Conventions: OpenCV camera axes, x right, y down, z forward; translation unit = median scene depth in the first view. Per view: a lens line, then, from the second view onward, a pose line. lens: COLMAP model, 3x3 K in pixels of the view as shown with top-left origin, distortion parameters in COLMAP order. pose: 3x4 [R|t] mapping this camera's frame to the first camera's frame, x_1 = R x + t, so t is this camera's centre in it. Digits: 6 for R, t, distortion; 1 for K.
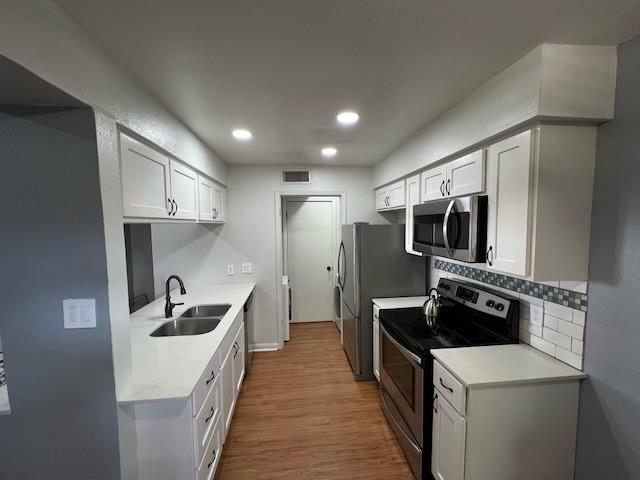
lens RADIAL K [[257.0, 0, 318.7], [0, 257.0, 241.0], [0, 0, 1]] dist [-0.002054, -0.000352]
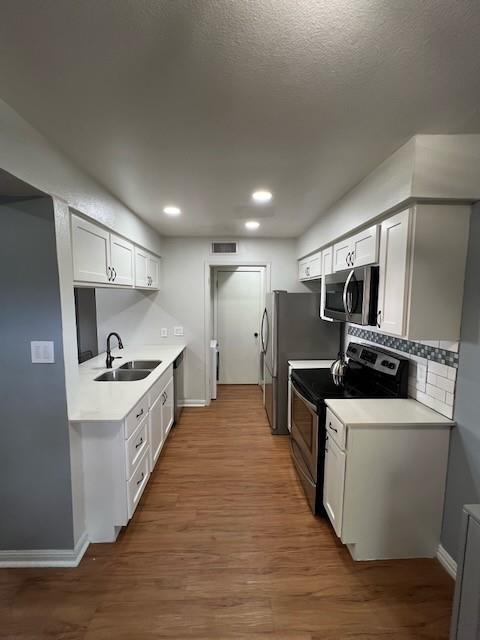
lens RADIAL K [[257.0, 0, 238.9], [0, 257.0, 318.4], [0, 0, 1]] dist [-0.002054, -0.000352]
pose [[0.997230, 0.021399, -0.071234, 0.106033], [-0.019585, 0.999468, 0.026066, 0.030627], [0.071753, -0.024599, 0.997119, -0.150561]]
